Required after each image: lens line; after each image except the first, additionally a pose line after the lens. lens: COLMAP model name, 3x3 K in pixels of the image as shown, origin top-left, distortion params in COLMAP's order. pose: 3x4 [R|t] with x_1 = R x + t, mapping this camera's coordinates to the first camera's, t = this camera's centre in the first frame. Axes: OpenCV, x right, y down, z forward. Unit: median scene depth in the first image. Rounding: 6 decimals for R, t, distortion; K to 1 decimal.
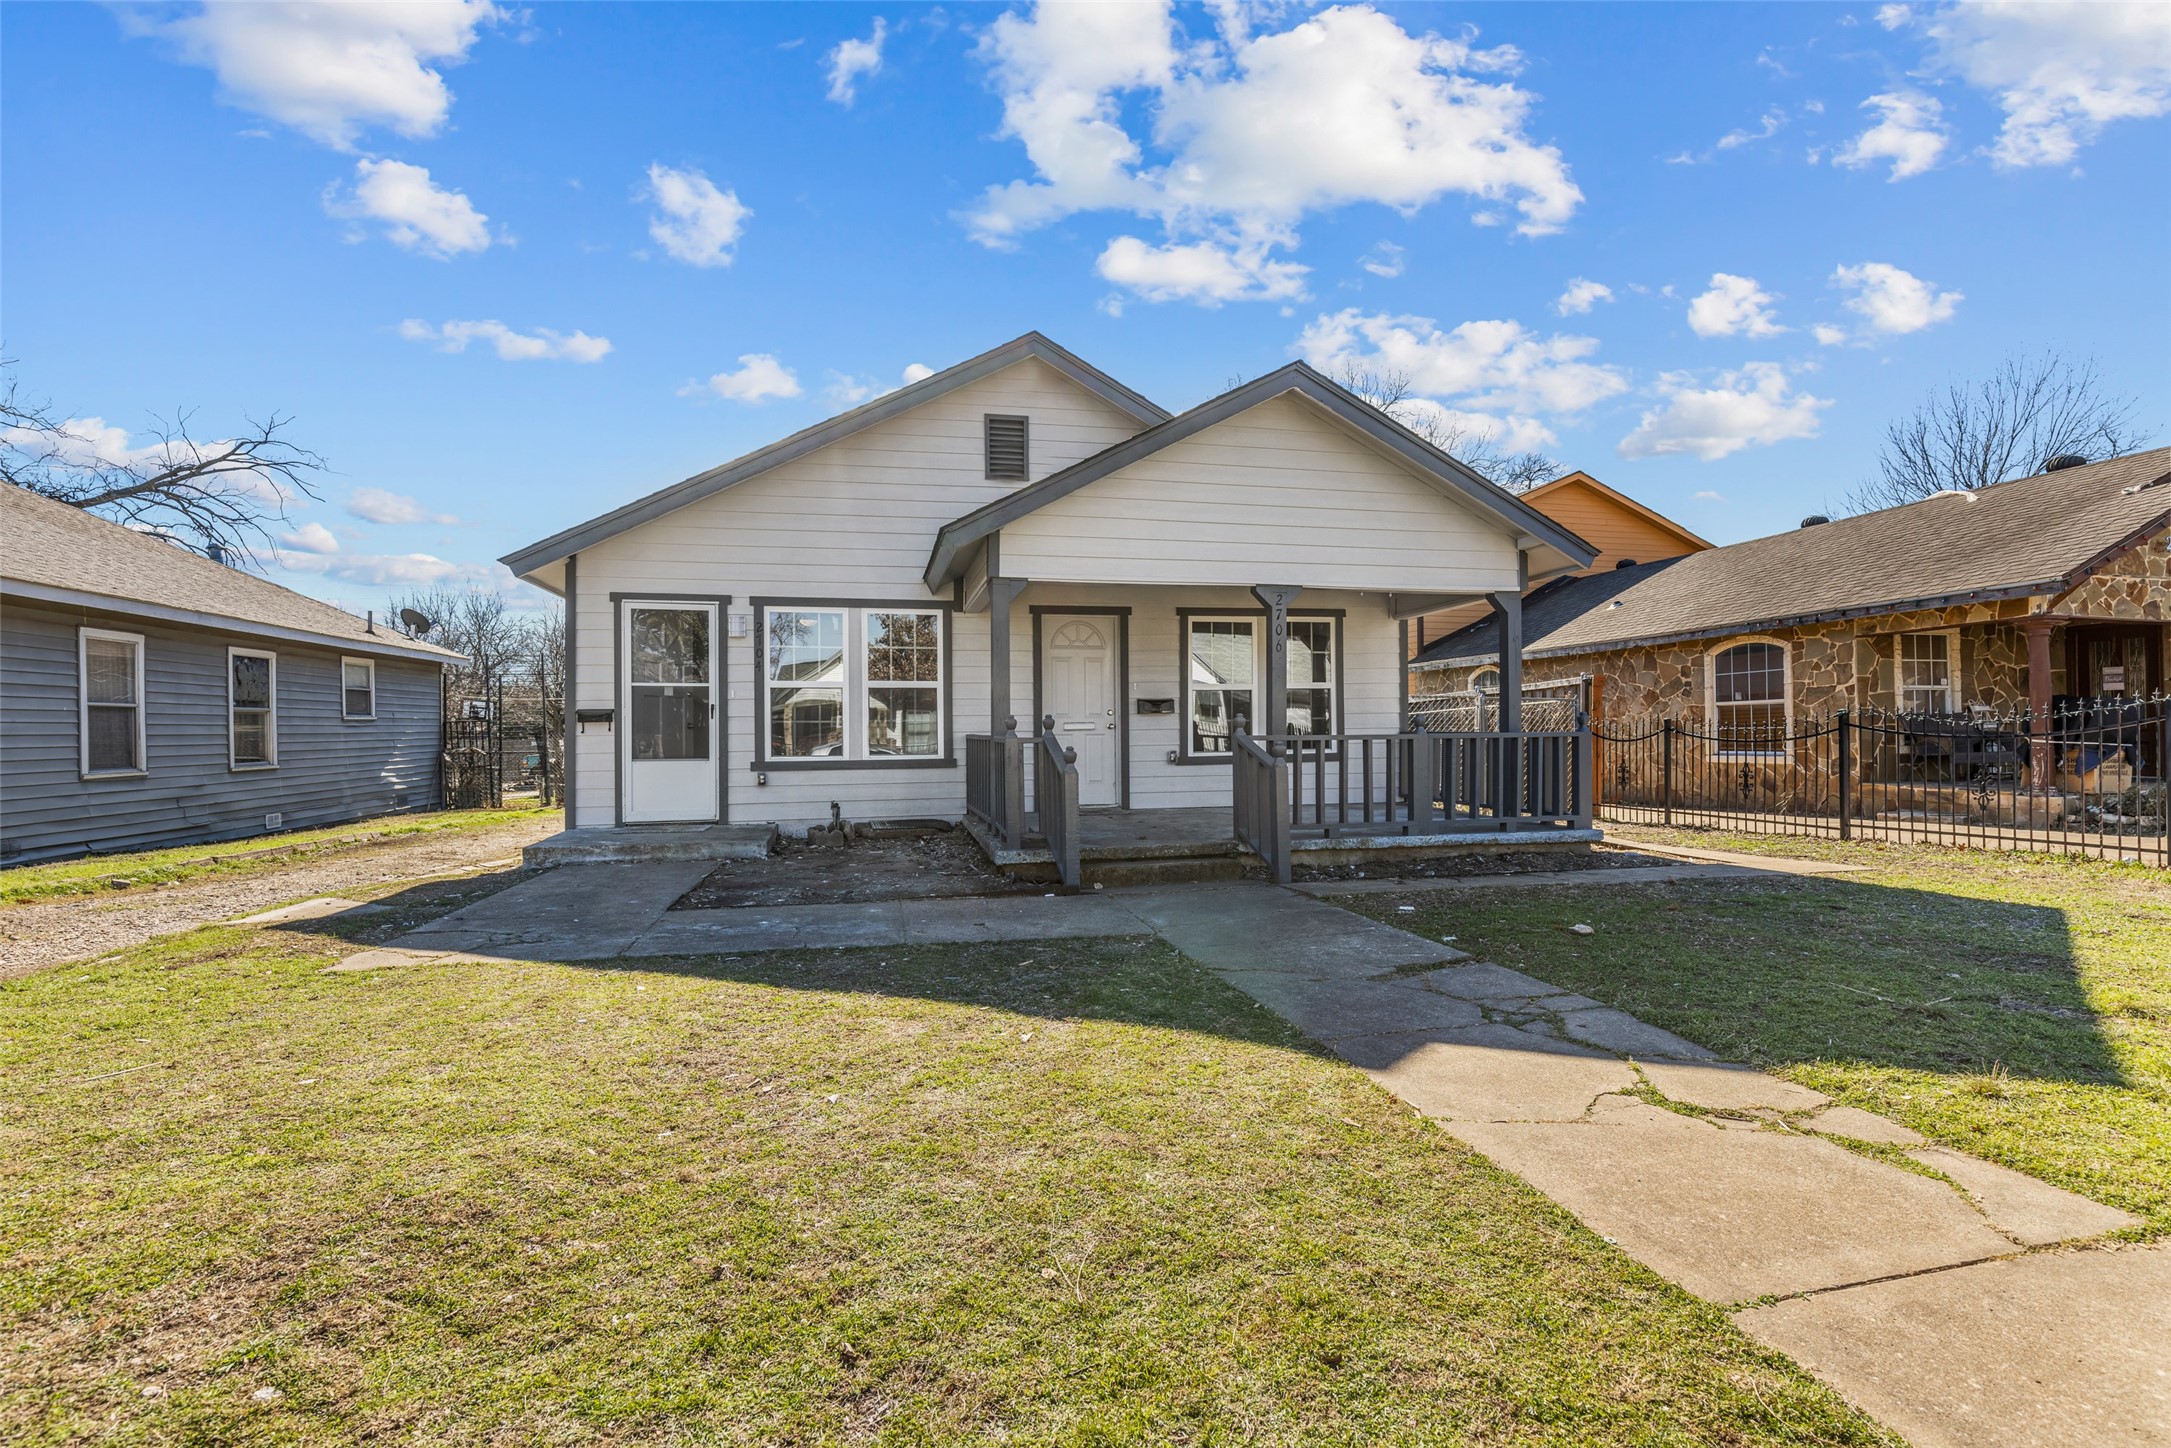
lens RADIAL K [[981.3, 0, 1104.0], [0, 981.3, 728.2], [0, 0, 1]] dist [0.010329, -0.000634]
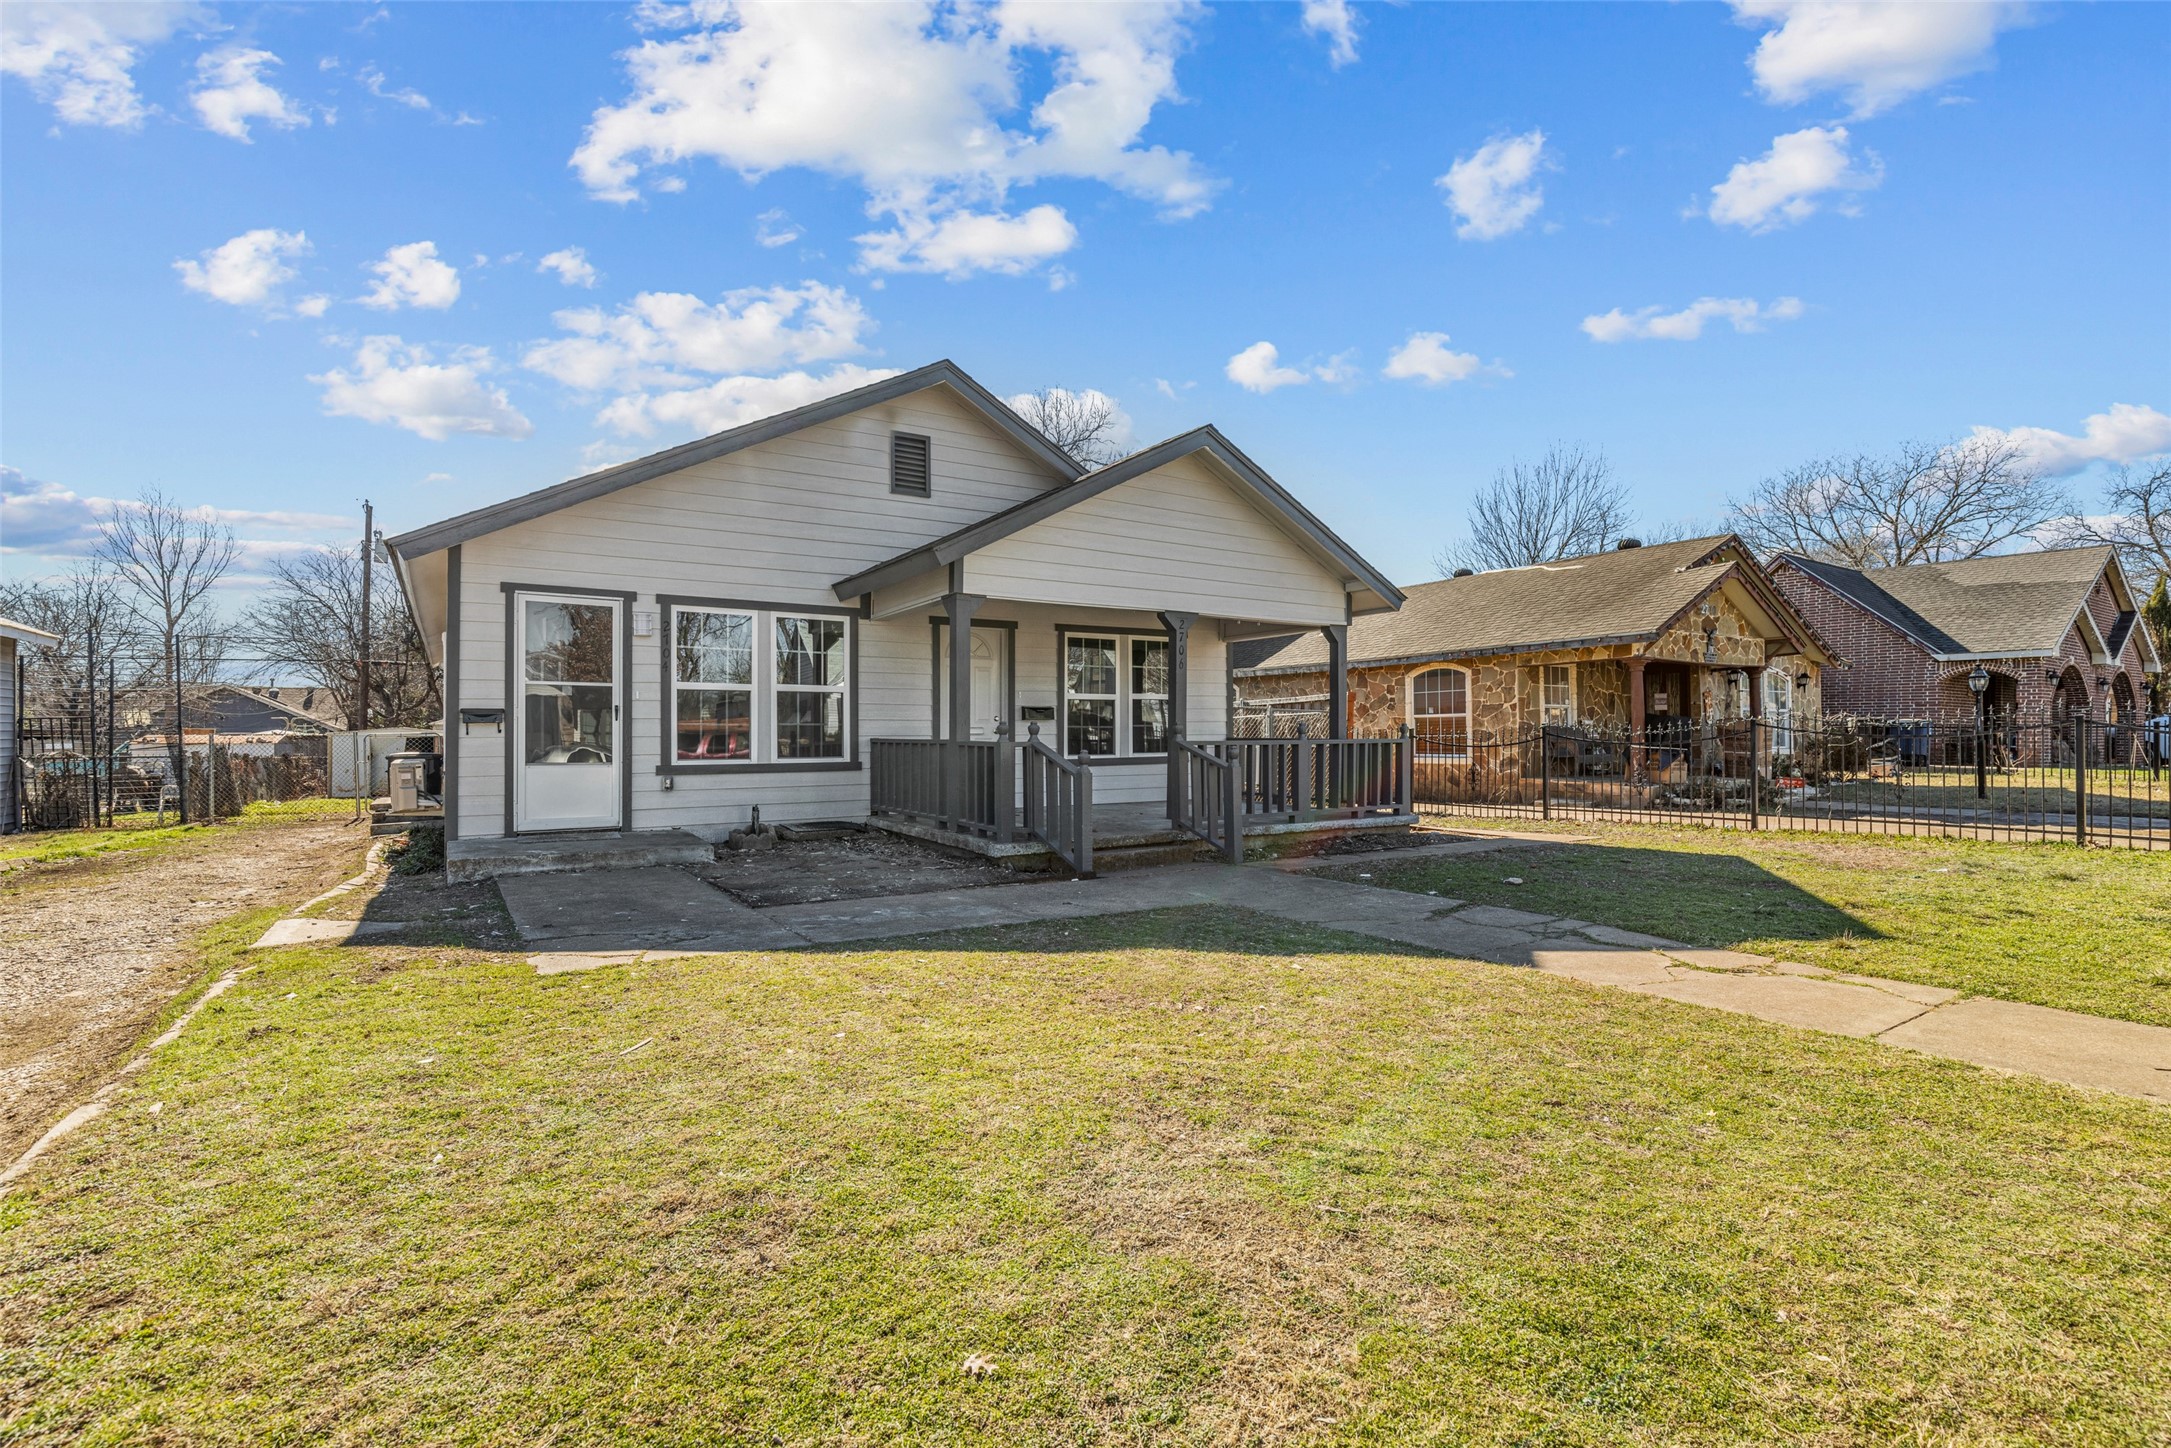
lens RADIAL K [[984.6, 0, 1104.3], [0, 984.6, 728.0], [0, 0, 1]] dist [0.010958, -0.000277]
pose [[0.940247, 0.008660, 0.340382, -0.263600], [-0.007295, 0.999959, -0.005288, -0.000690], [-0.340414, 0.002489, 0.940272, -0.058824]]
